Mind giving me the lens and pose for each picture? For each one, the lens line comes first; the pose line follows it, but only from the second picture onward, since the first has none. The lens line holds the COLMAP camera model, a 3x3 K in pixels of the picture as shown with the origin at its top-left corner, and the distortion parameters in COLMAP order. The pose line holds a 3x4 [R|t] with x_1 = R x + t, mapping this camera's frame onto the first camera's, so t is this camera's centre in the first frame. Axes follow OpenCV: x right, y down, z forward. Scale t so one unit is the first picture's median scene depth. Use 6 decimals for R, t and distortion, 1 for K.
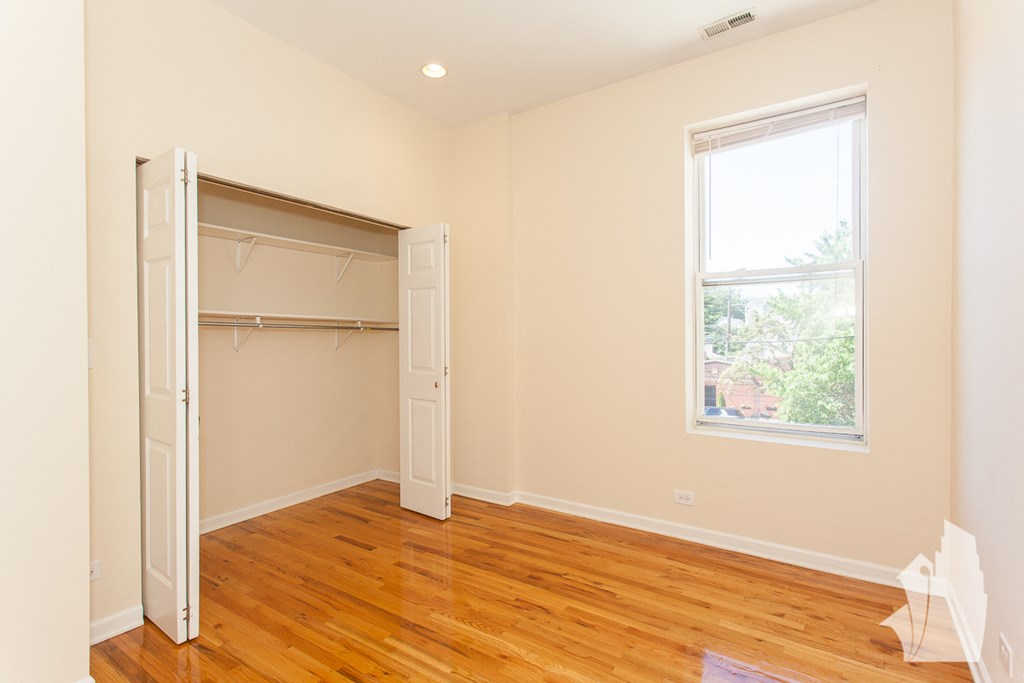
lens RADIAL K [[506.1, 0, 507.1], [0, 506.1, 340.6], [0, 0, 1]] dist [0.000973, -0.000426]
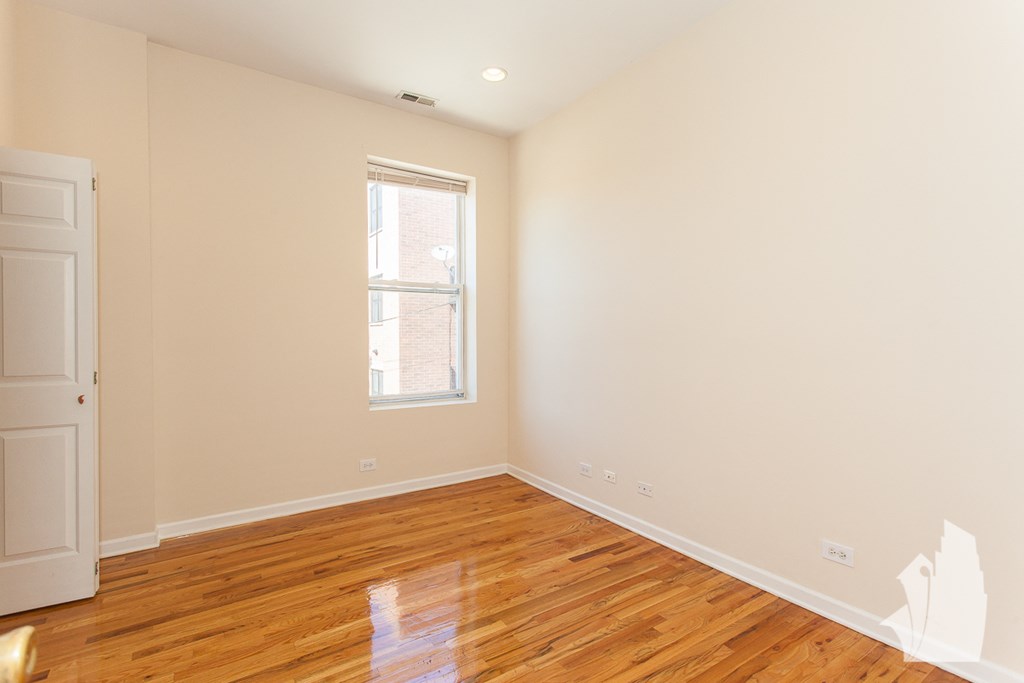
lens RADIAL K [[506.1, 0, 509.5], [0, 506.1, 342.1], [0, 0, 1]] dist [0.000973, -0.000426]
pose [[0.339395, -0.010932, 0.940580, -0.698452], [0.001801, 0.999938, 0.010972, 0.006105], [-0.940642, -0.002030, 0.339394, 0.291920]]
